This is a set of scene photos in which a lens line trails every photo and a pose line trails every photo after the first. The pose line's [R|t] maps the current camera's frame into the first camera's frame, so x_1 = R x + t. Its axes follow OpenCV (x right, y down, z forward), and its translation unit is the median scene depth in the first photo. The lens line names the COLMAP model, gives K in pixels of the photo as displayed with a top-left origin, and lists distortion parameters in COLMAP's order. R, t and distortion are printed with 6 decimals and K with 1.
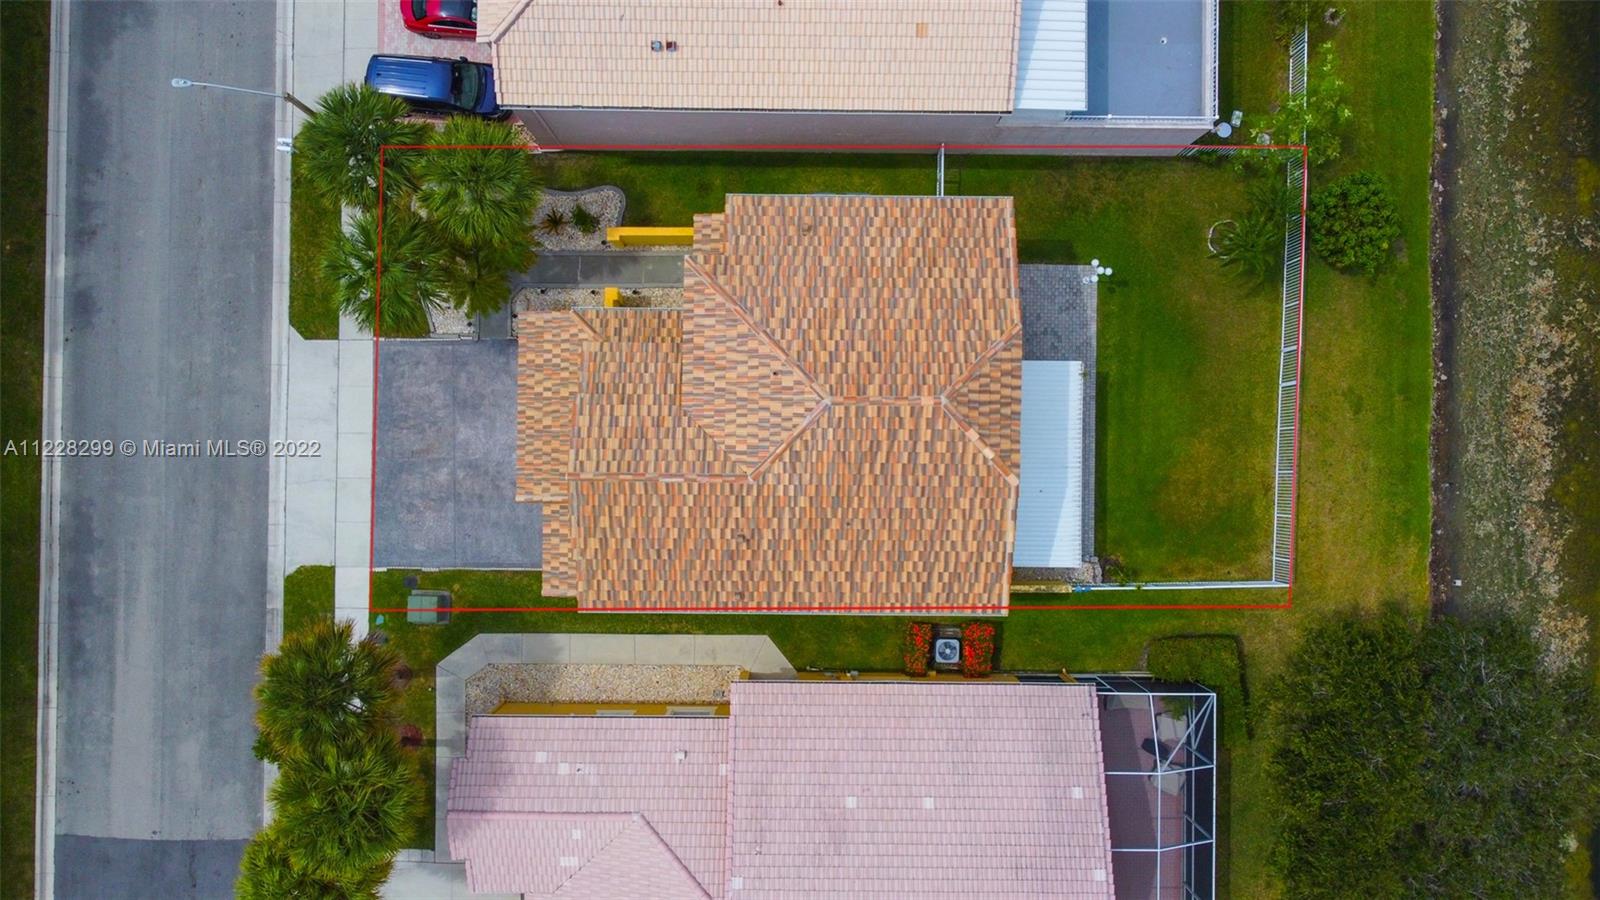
lens RADIAL K [[1204.7, 0, 800.0], [0, 1204.7, 450.0], [0, 0, 1]] dist [-0.003831, 0.008427]
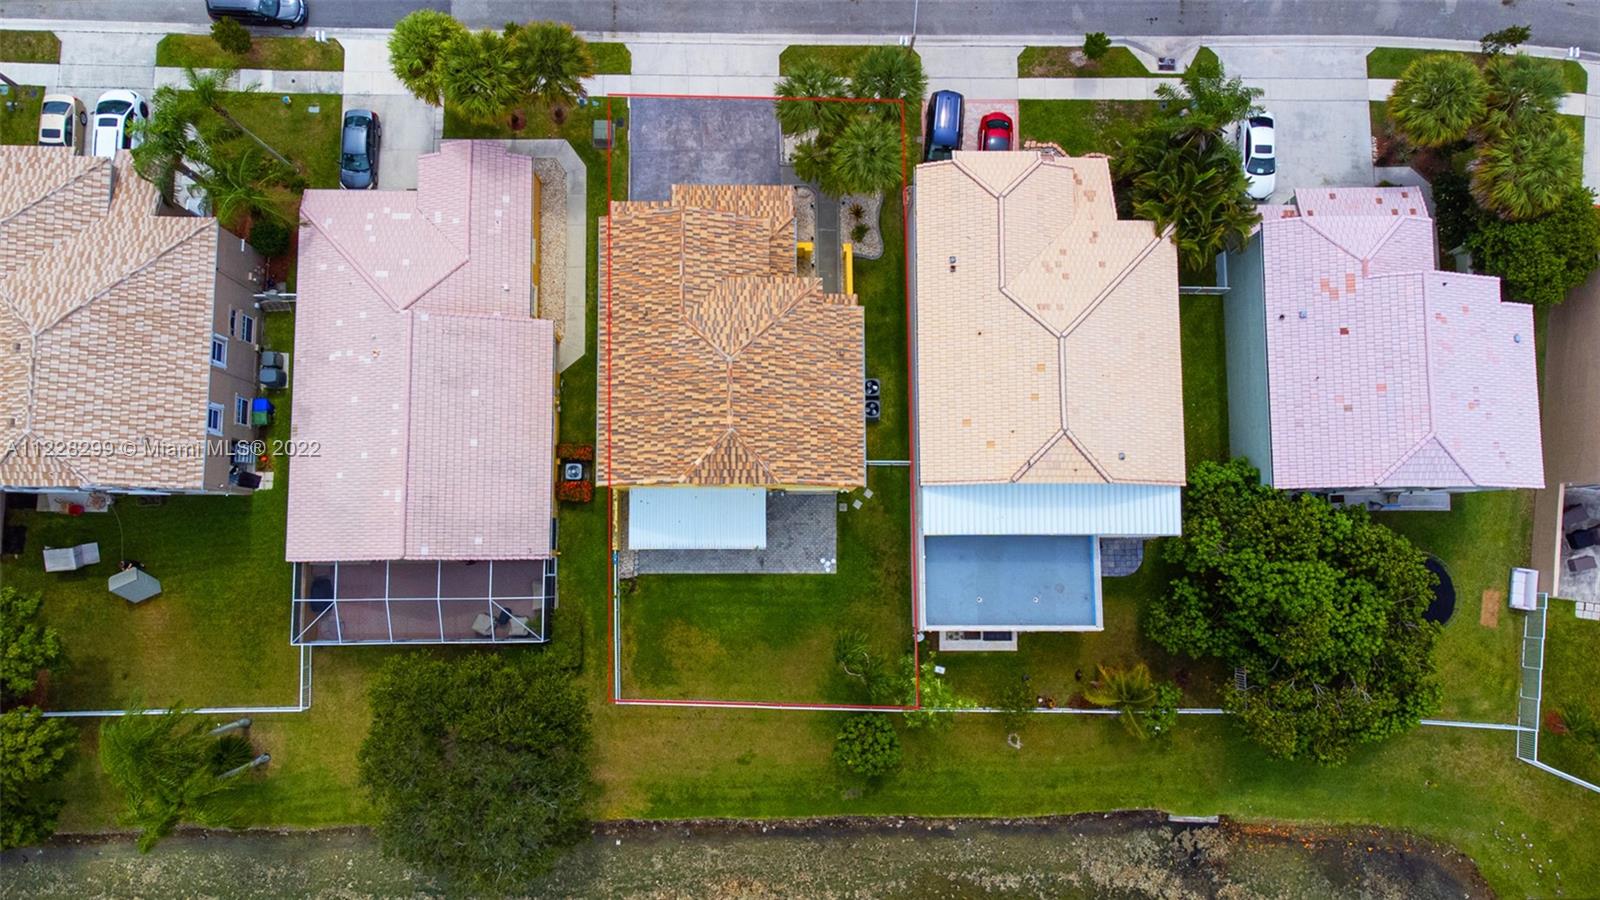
lens RADIAL K [[1224.0, 0, 800.0], [0, 1224.0, 450.0], [0, 0, 1]] dist [0.054032, 0.001272]
pose [[0.013861, 0.993468, -0.113264, 0.313530], [-0.999756, 0.011824, -0.018639, -0.097785], [-0.017178, 0.113494, 0.993390, -0.589808]]
